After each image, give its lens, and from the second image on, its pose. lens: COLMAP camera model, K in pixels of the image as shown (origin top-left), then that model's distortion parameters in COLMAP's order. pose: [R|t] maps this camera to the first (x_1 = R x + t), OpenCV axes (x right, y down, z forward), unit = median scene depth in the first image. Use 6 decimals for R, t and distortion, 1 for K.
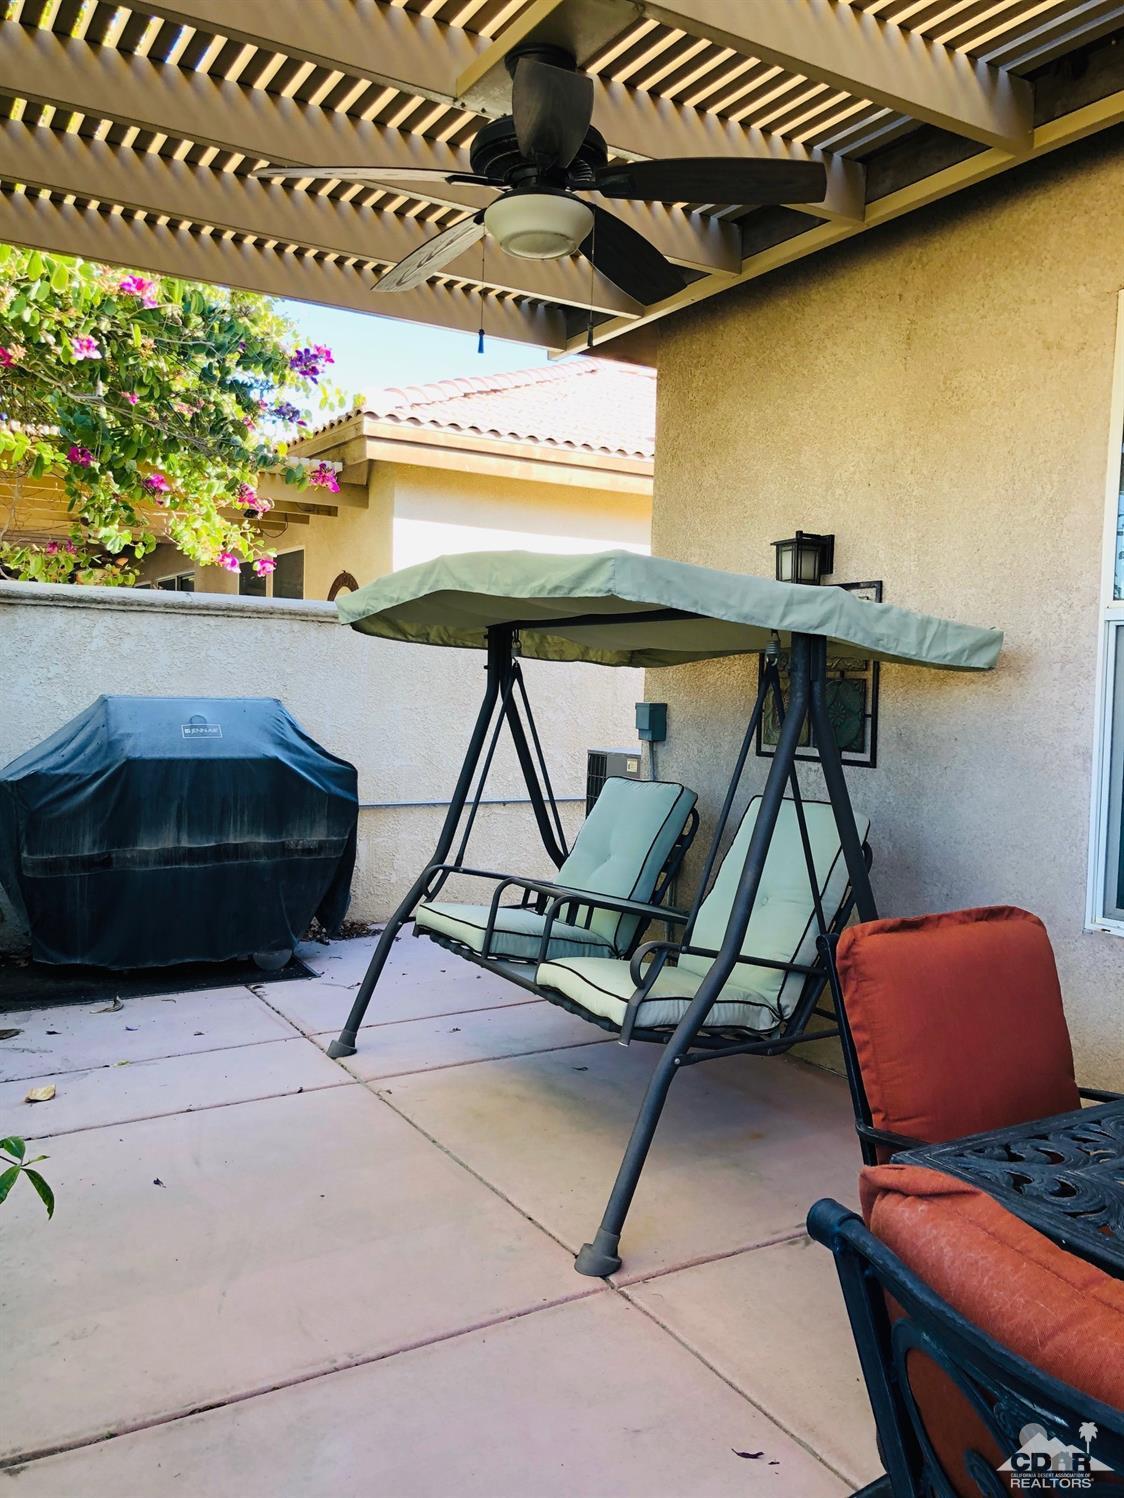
lens RADIAL K [[1243.8, 0, 567.1], [0, 1243.8, 727.8], [0, 0, 1]] dist [0.039901, -0.043428]
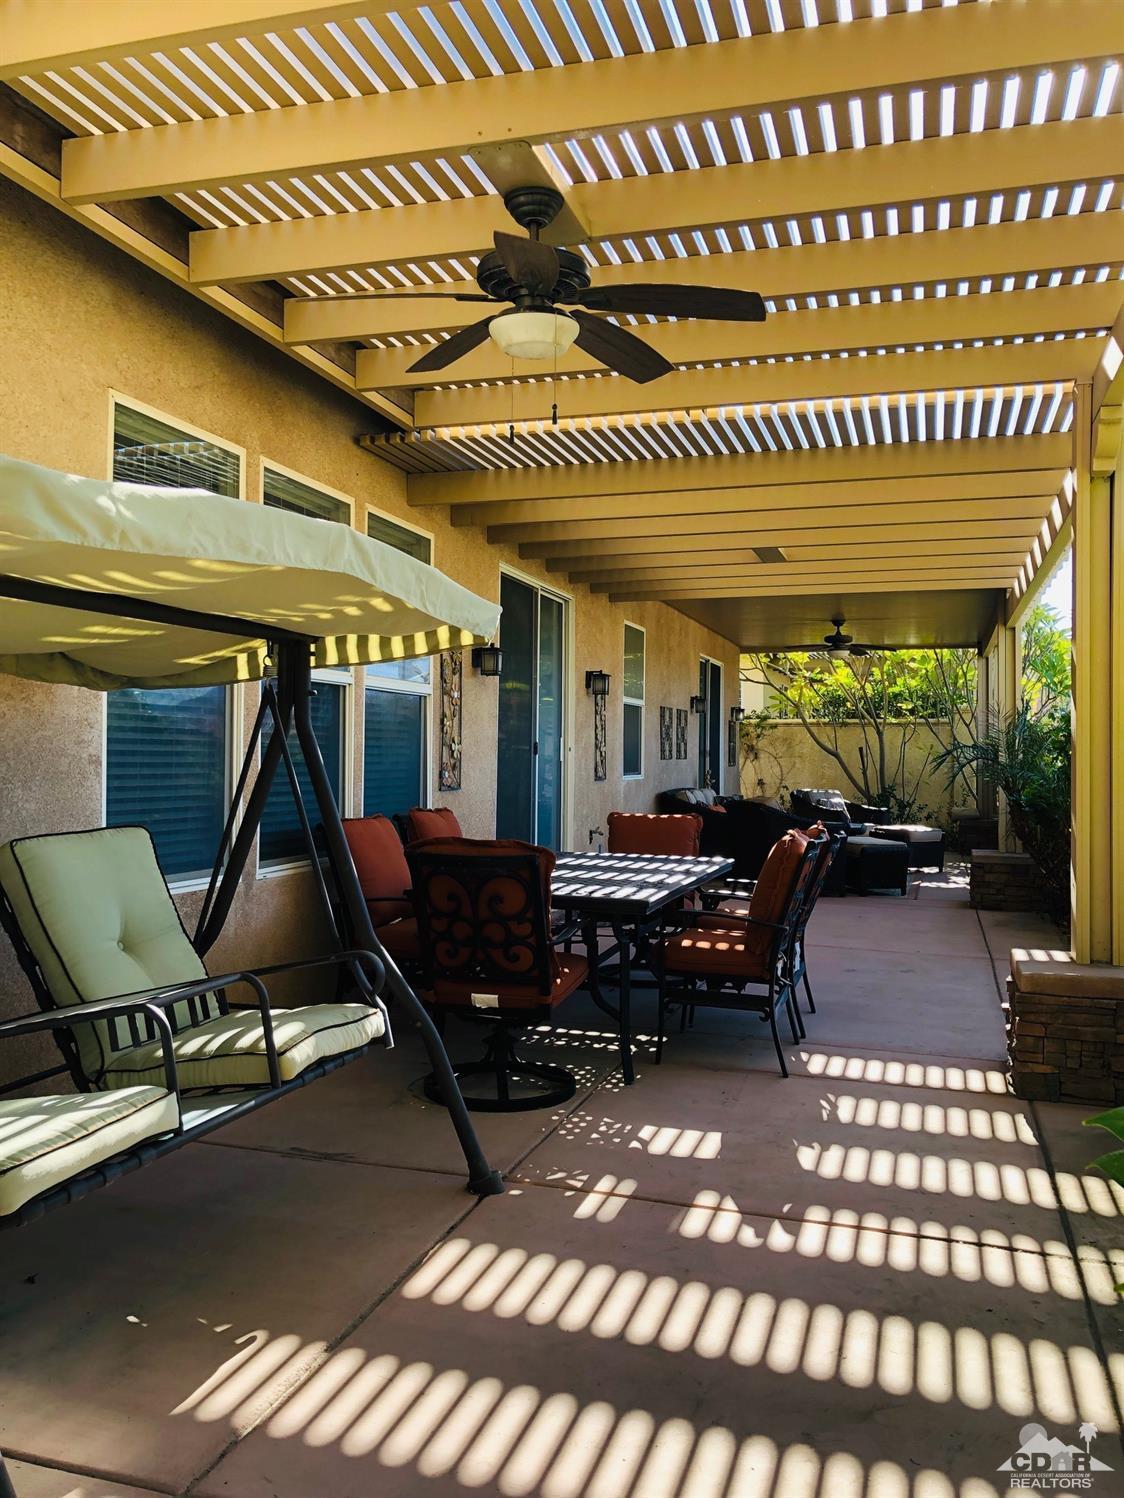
lens RADIAL K [[1243.8, 0, 567.1], [0, 1243.8, 727.8], [0, 0, 1]] dist [0.039901, -0.043428]
pose [[-0.686383, -0.023763, 0.726852, -0.728943], [-0.004070, 0.999576, 0.028836, -0.045116], [-0.727229, 0.016834, -0.686188, 1.426688]]
